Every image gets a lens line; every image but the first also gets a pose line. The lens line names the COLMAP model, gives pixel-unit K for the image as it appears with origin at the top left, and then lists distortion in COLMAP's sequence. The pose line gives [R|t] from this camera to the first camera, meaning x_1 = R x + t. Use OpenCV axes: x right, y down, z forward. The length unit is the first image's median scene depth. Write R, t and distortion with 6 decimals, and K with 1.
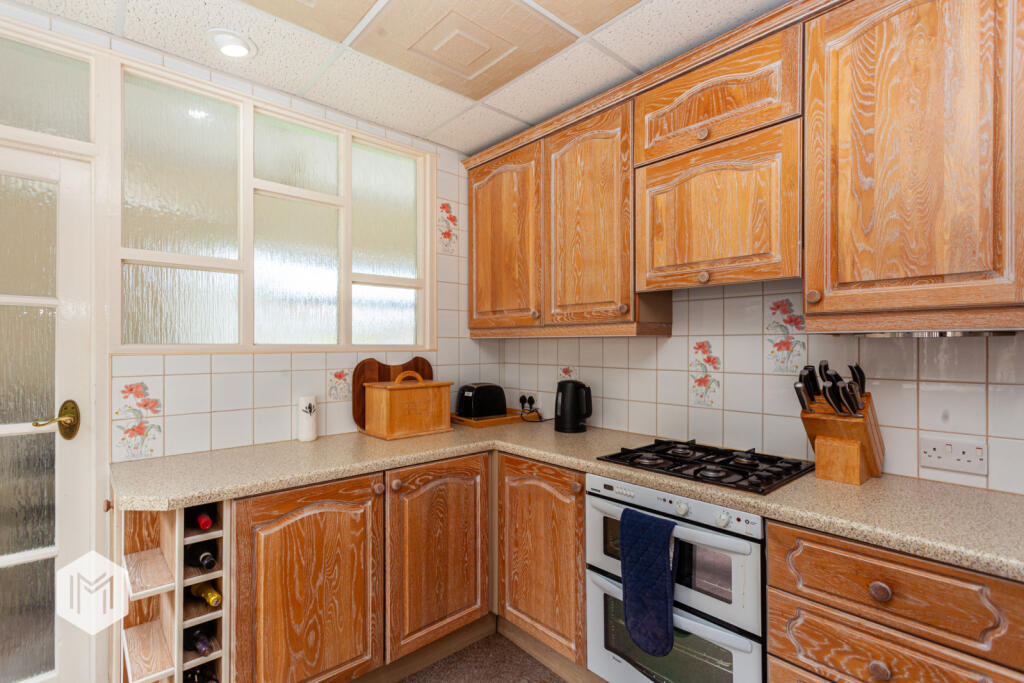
lens RADIAL K [[485.6, 0, 511.1], [0, 485.6, 343.9], [0, 0, 1]] dist [0.004098, 0.000250]
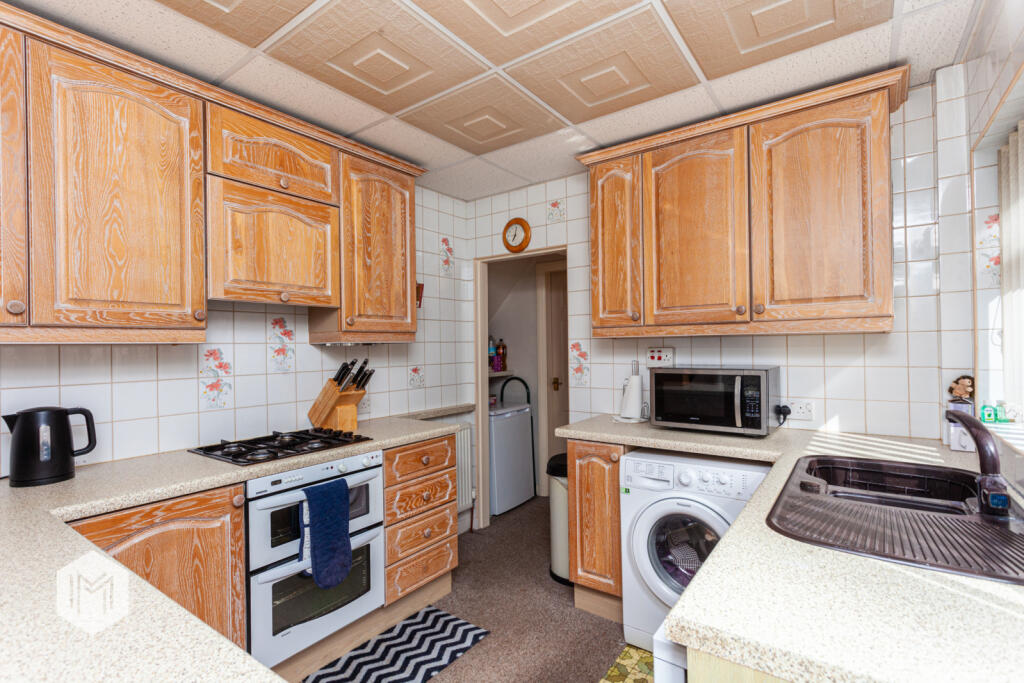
lens RADIAL K [[485.6, 0, 509.7], [0, 485.6, 343.9], [0, 0, 1]] dist [0.004098, 0.000250]
pose [[-0.215931, 0.009768, 0.976360, -0.895562], [0.015493, 0.999858, -0.006576, 0.000981], [-0.976286, 0.013706, -0.216052, 0.663322]]
